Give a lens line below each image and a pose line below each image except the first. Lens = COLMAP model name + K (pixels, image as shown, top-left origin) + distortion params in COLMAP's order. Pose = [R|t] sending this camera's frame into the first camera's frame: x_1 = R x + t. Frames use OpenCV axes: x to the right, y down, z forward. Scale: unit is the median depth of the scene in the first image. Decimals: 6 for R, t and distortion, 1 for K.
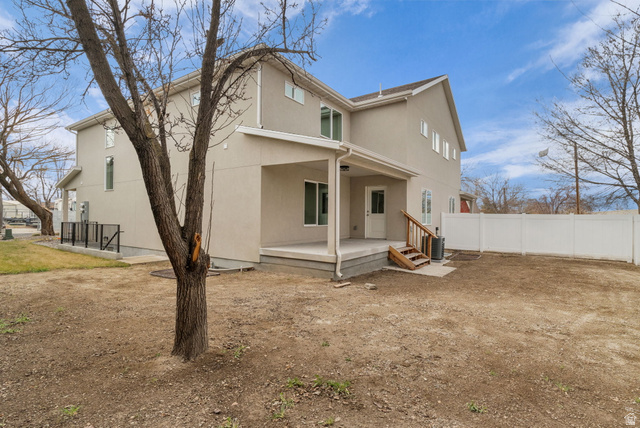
lens RADIAL K [[310.5, 0, 319.8], [0, 310.5, 215.5], [0, 0, 1]] dist [0.000892, -0.000977]
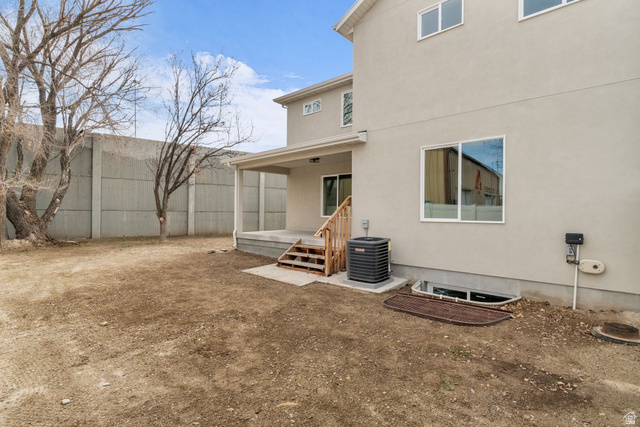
lens RADIAL K [[310.5, 0, 315.7], [0, 310.5, 212.1], [0, 0, 1]] dist [0.000892, -0.000977]
pose [[-0.123688, -0.013827, -0.992225, 0.965531], [-0.001394, 0.999904, -0.013760, 0.029130], [0.992320, -0.000319, -0.123695, 1.003704]]
